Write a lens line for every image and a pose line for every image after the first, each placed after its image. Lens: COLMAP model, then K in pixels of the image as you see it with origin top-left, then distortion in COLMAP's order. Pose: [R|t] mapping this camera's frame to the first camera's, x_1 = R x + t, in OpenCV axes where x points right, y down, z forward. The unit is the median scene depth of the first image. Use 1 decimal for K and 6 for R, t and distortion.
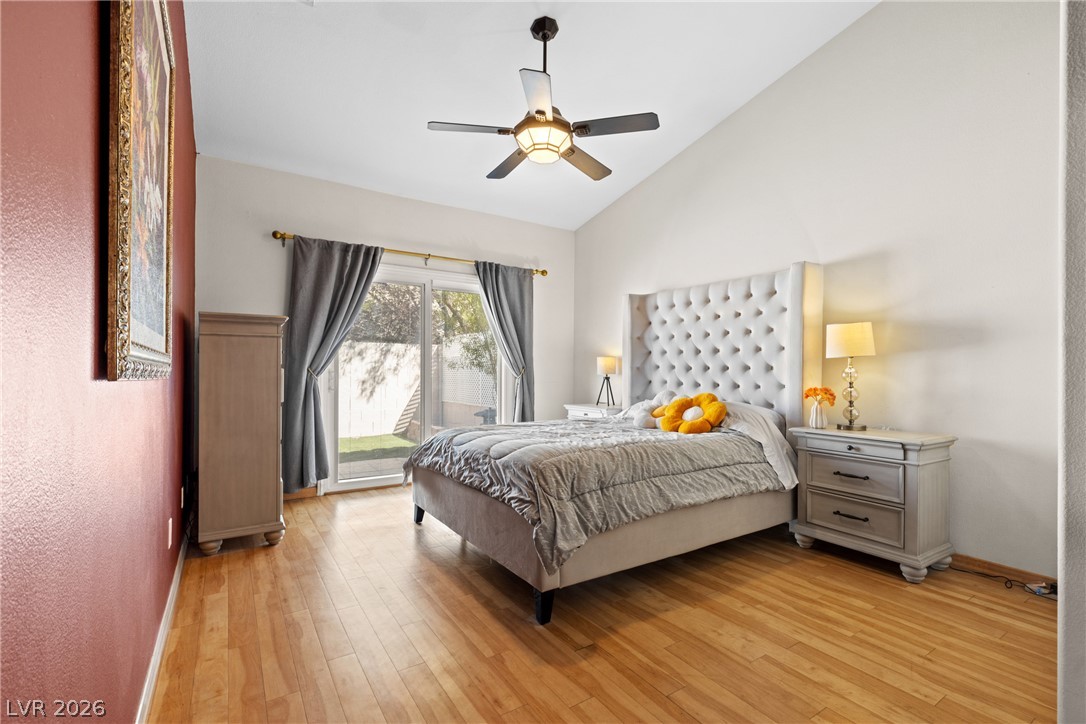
lens RADIAL K [[491.4, 0, 544.2], [0, 491.4, 366.9], [0, 0, 1]] dist [0.001392, -0.000370]
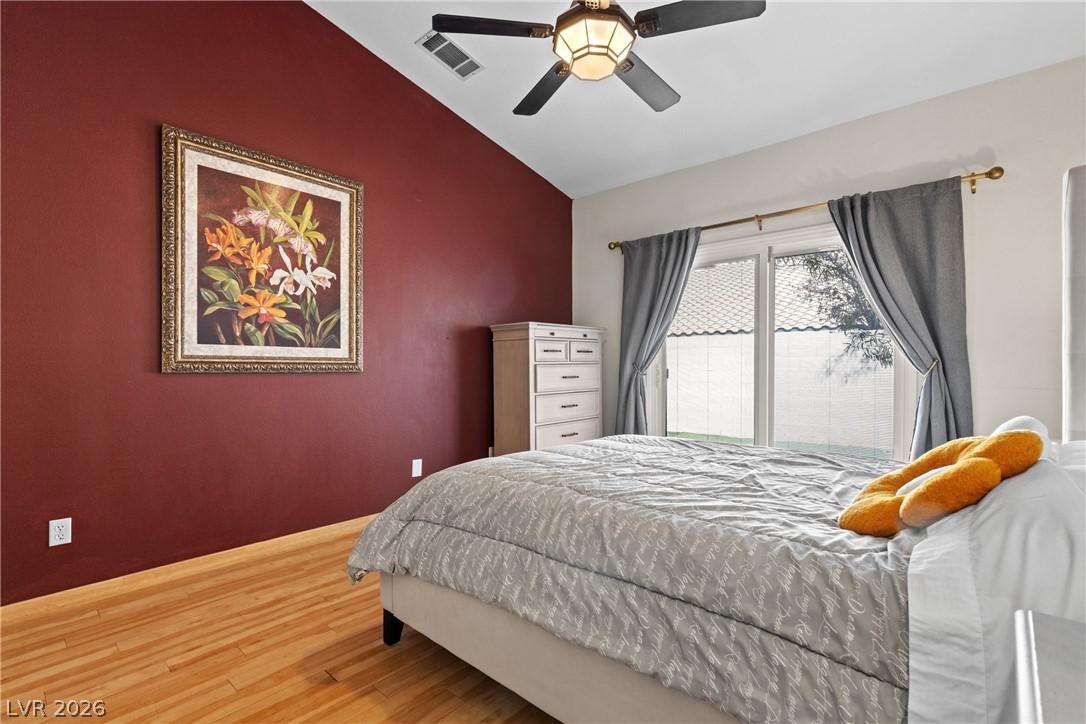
lens RADIAL K [[491.4, 0, 544.2], [0, 491.4, 366.9], [0, 0, 1]] dist [0.001392, -0.000370]
pose [[0.263769, -0.002035, -0.964584, 0.473076], [0.012825, 0.999917, 0.001398, 0.005640], [0.964501, -0.012739, 0.263774, 0.516652]]
